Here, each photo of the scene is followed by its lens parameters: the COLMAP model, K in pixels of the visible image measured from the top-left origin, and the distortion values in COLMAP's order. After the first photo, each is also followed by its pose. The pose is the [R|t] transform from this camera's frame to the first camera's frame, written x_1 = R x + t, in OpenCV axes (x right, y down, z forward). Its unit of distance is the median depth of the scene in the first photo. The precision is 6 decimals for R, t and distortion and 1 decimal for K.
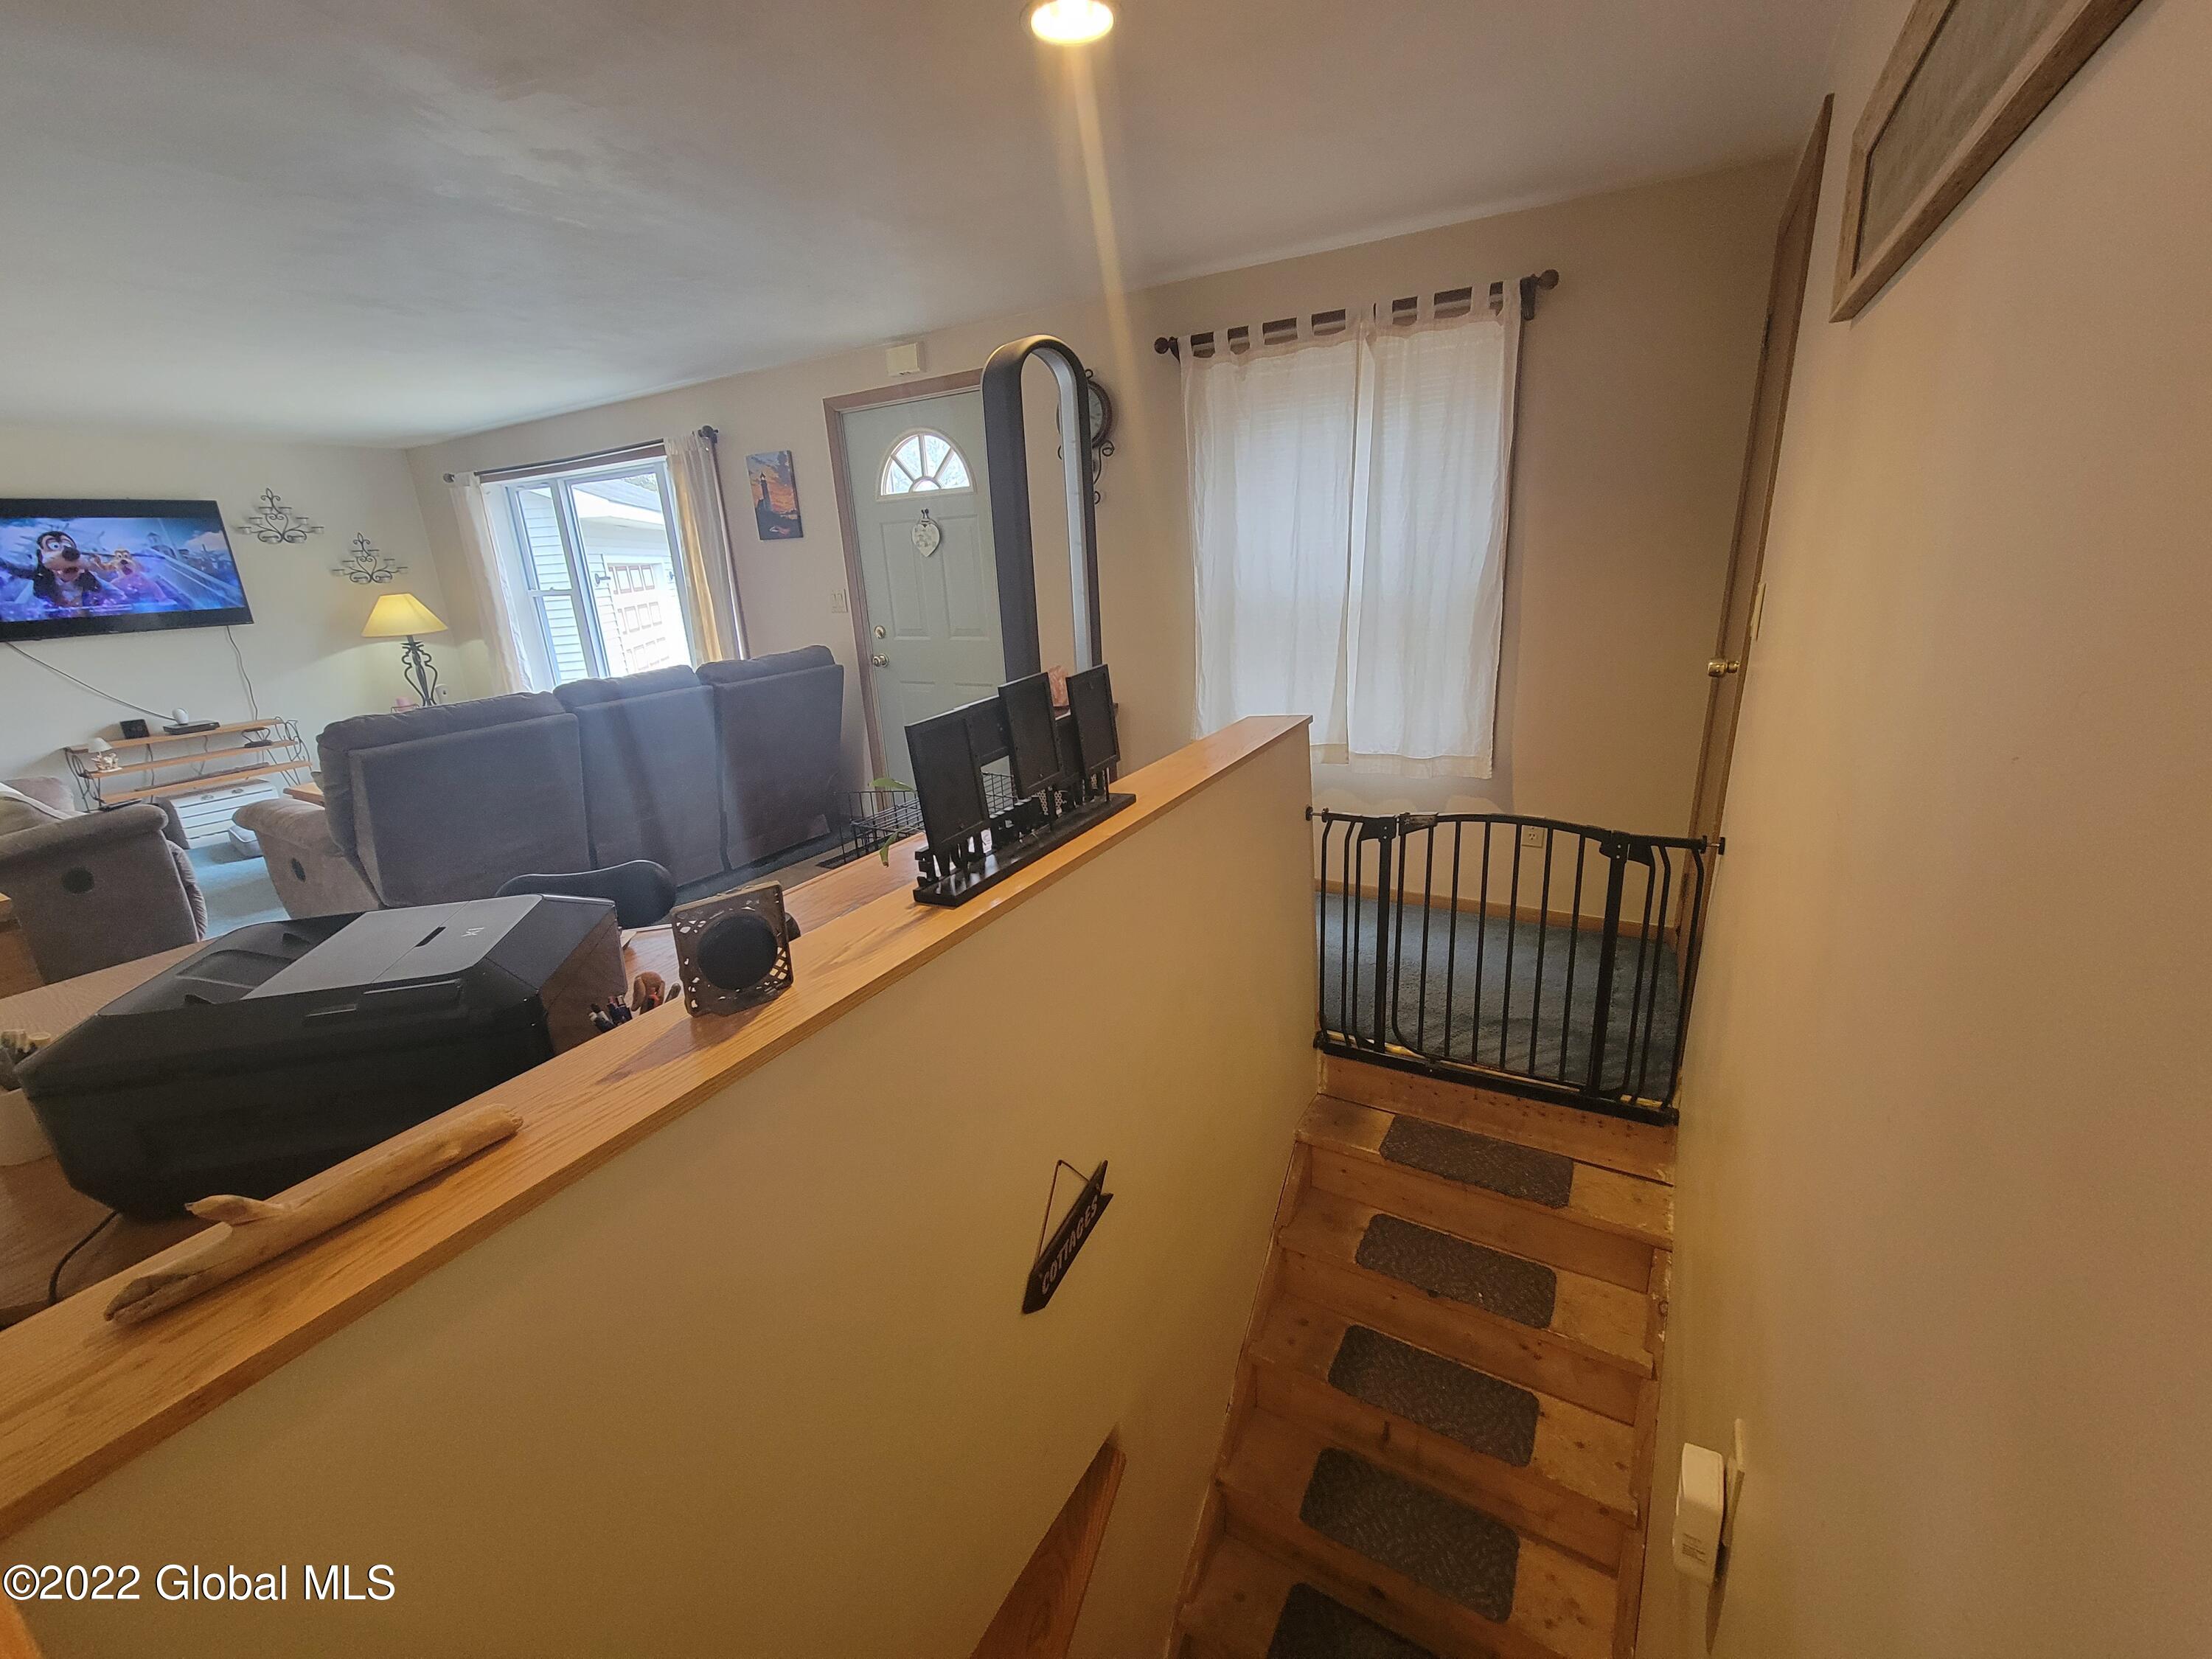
lens RADIAL K [[918.8, 0, 1116.8], [0, 918.8, 826.9], [0, 0, 1]] dist [0.000951, -0.002269]
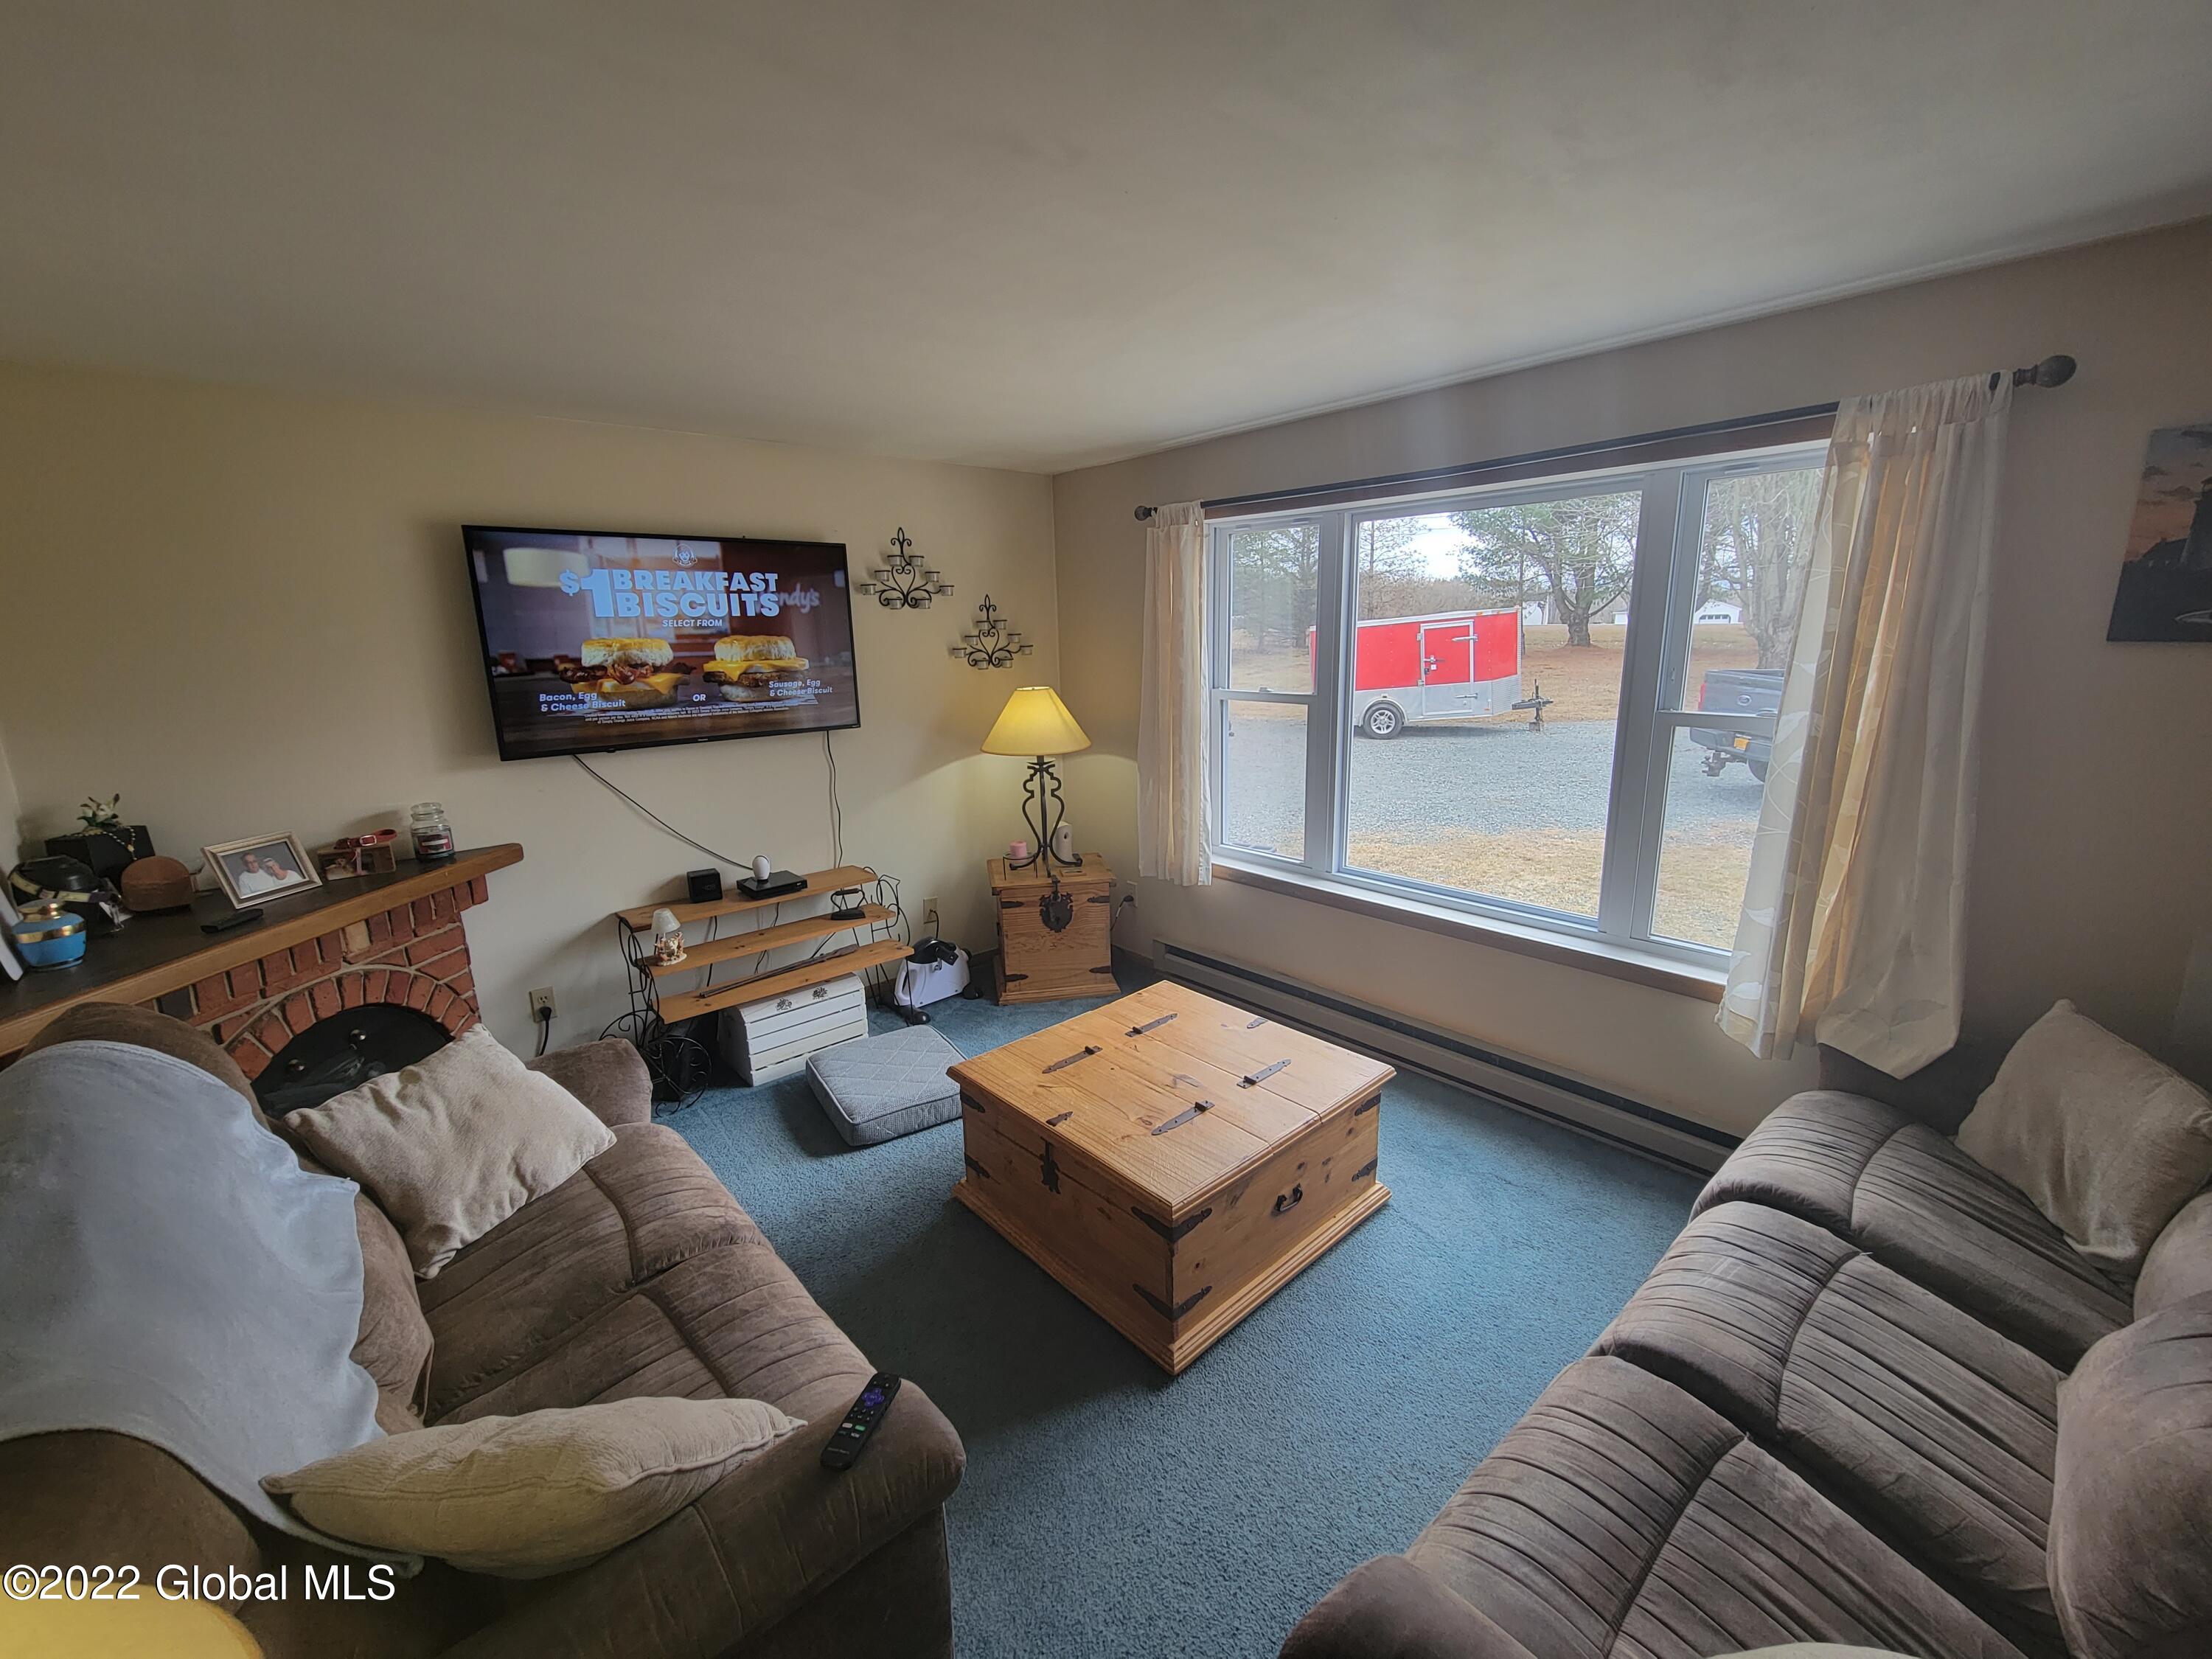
lens RADIAL K [[905.4, 0, 1109.8], [0, 905.4, 830.2], [0, 0, 1]] dist [0.011250, -0.007849]
pose [[0.951110, 0.095837, -0.293606, -0.578238], [-0.112049, 0.992942, -0.038863, -0.144978], [0.287809, 0.069861, 0.955136, 0.438429]]
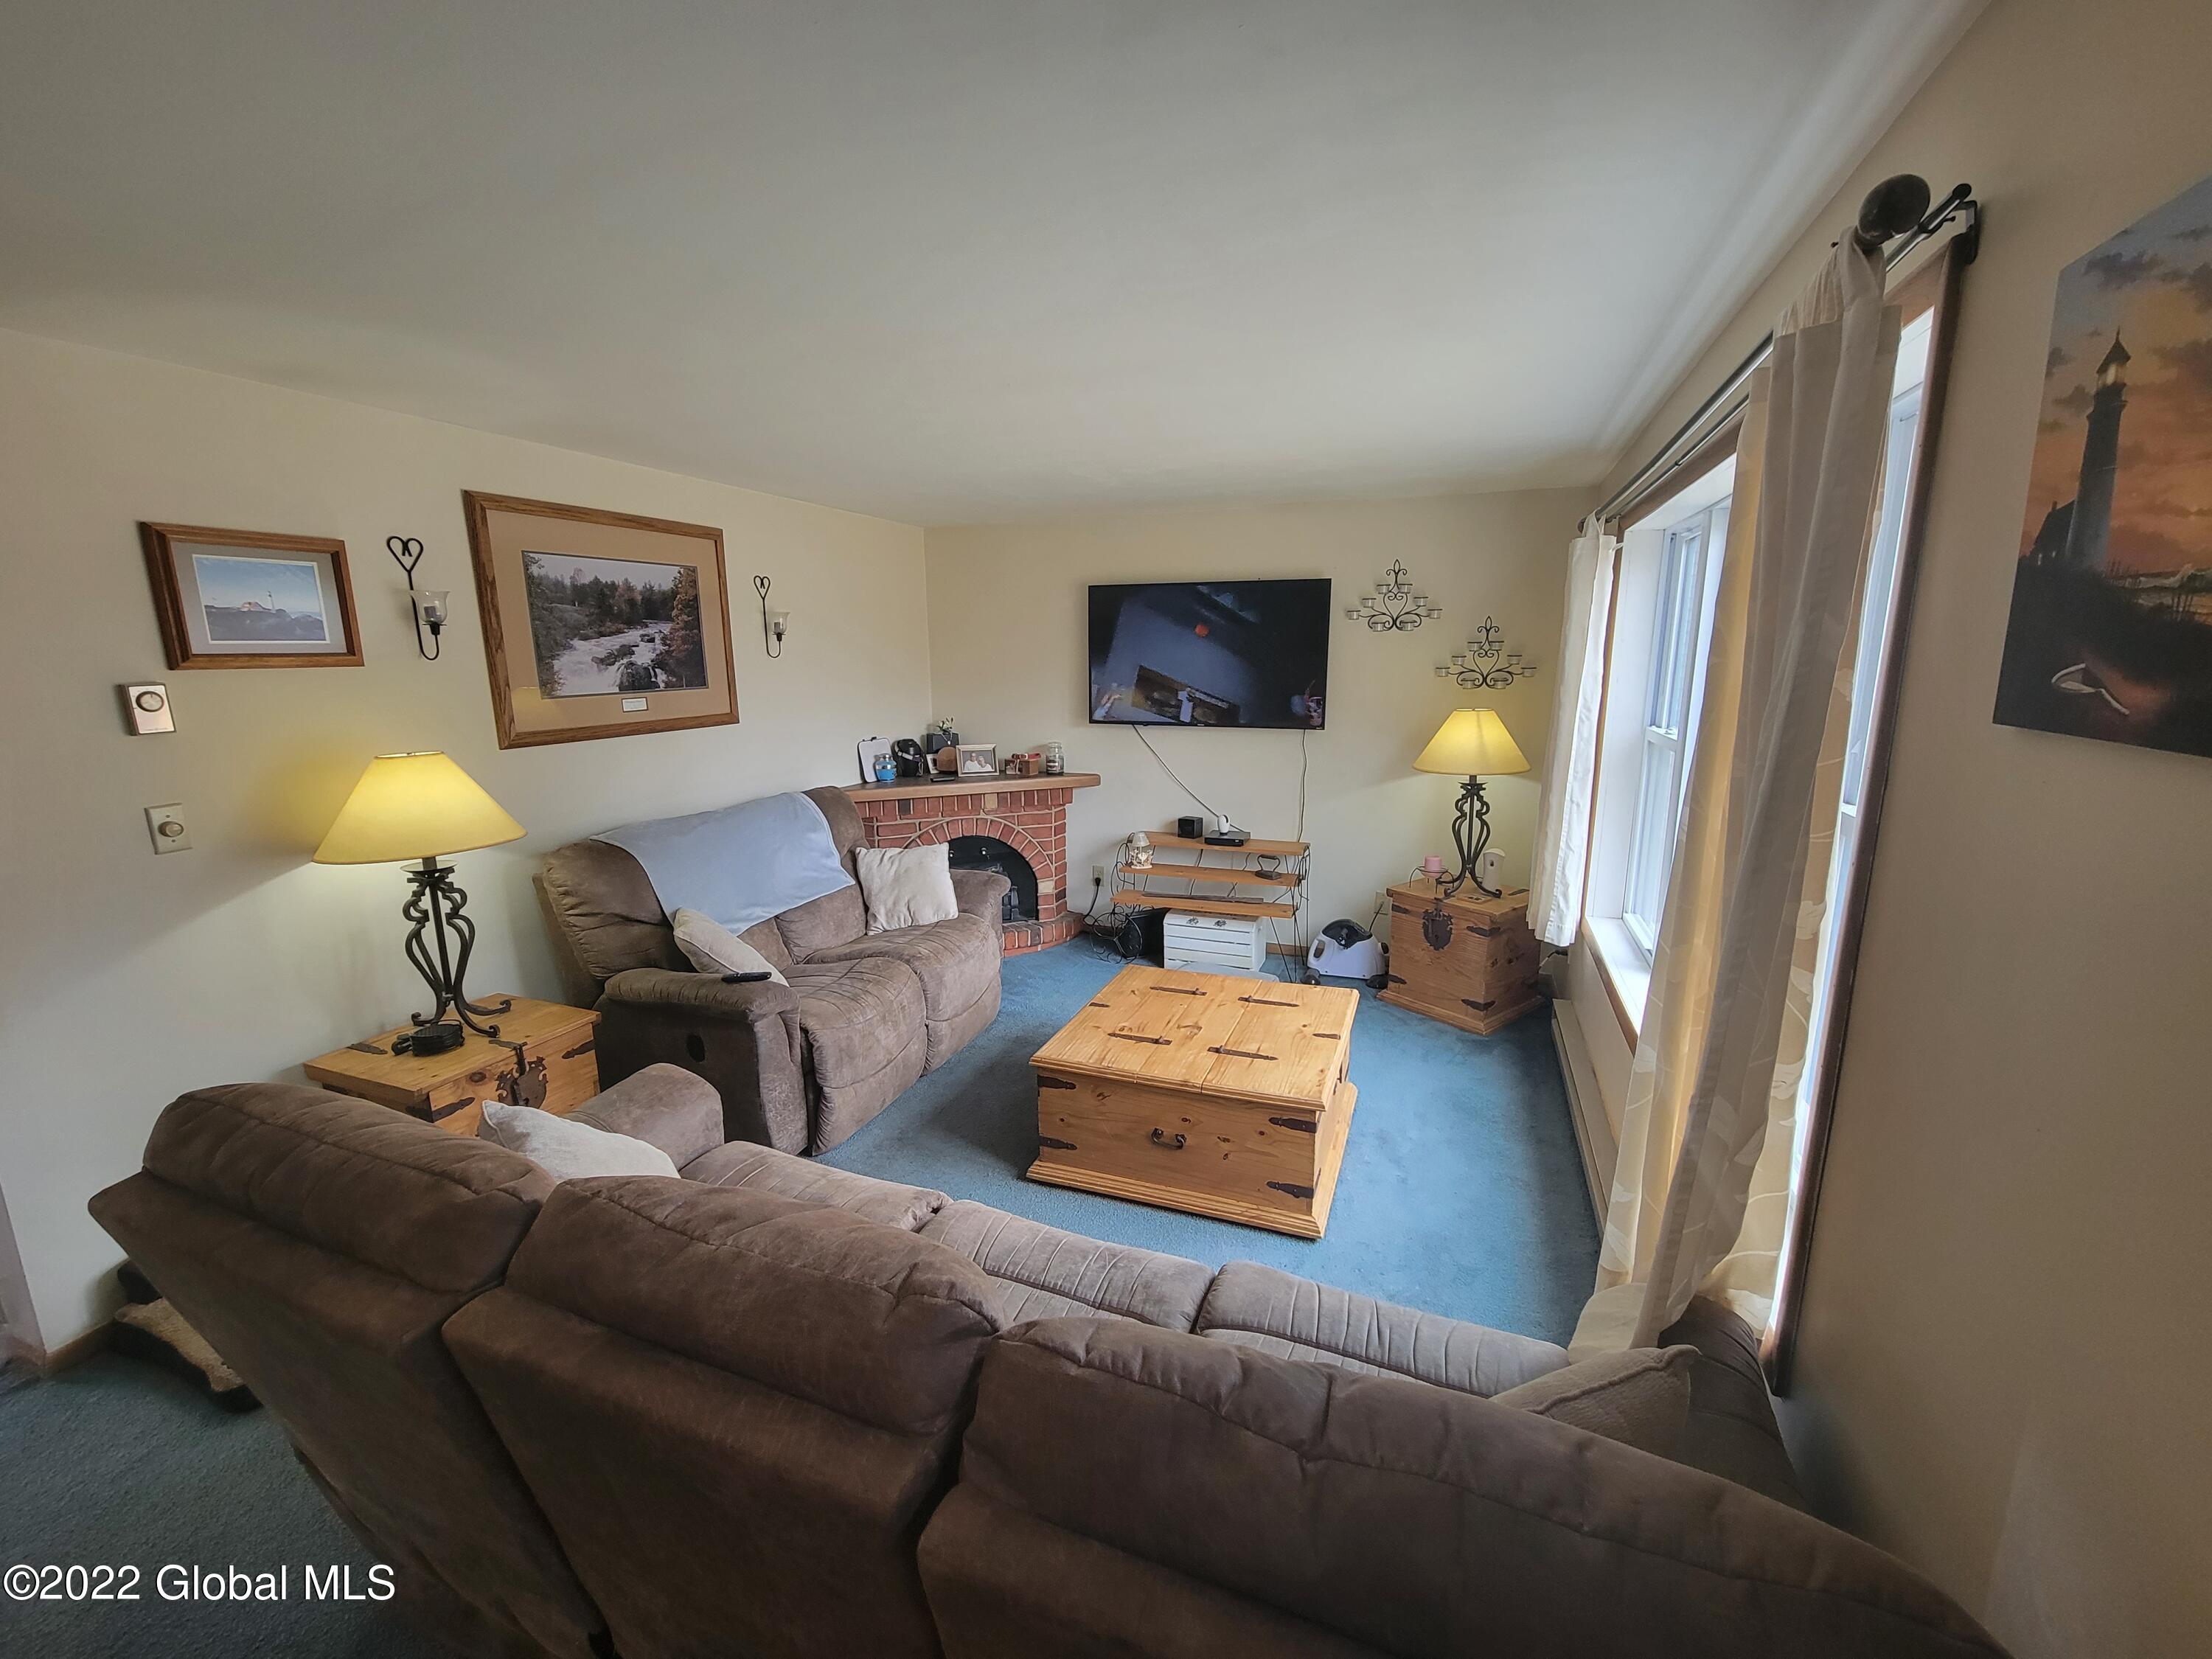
lens RADIAL K [[905.4, 0, 1109.8], [0, 905.4, 830.2], [0, 0, 1]] dist [0.011250, -0.007849]
pose [[0.164488, 0.238171, -0.957193, -0.201483], [-0.286112, 0.940211, 0.184779, -0.235276], [0.943972, 0.243470, 0.222797, 0.680962]]
